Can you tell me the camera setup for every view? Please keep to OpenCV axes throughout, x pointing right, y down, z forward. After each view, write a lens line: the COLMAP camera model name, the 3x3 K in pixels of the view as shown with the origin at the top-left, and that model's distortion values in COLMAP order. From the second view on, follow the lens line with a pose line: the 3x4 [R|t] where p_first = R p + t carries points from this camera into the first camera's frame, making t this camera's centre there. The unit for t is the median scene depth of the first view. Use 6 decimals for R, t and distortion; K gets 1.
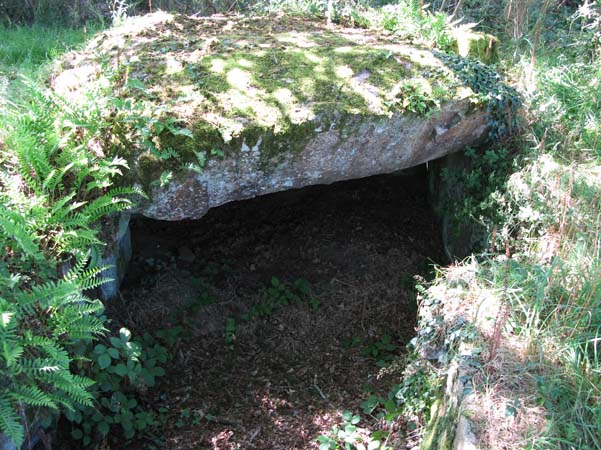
lens RADIAL K [[622.7, 0, 300.9], [0, 622.7, 223.2], [0, 0, 1]] dist [-0.103856, 0.000000]
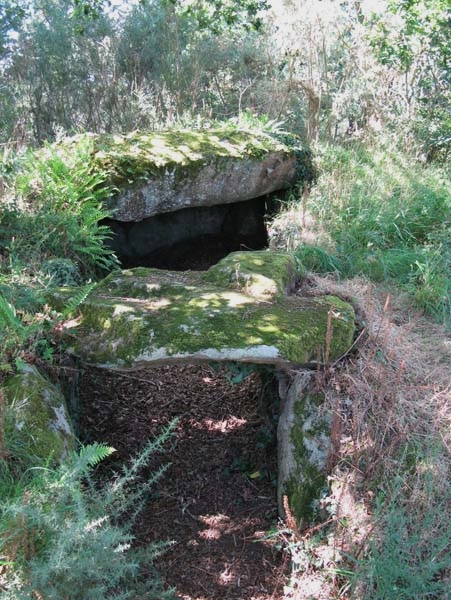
lens RADIAL K [[621.6, 0, 224.2], [0, 621.6, 301.8], [0, 0, 1]] dist [-0.103856, 0.000000]
pose [[0.987867, -0.072281, 0.137459, -0.191889], [0.094249, 0.982494, -0.160698, 0.537745], [-0.123437, 0.171703, 0.977385, -0.717125]]
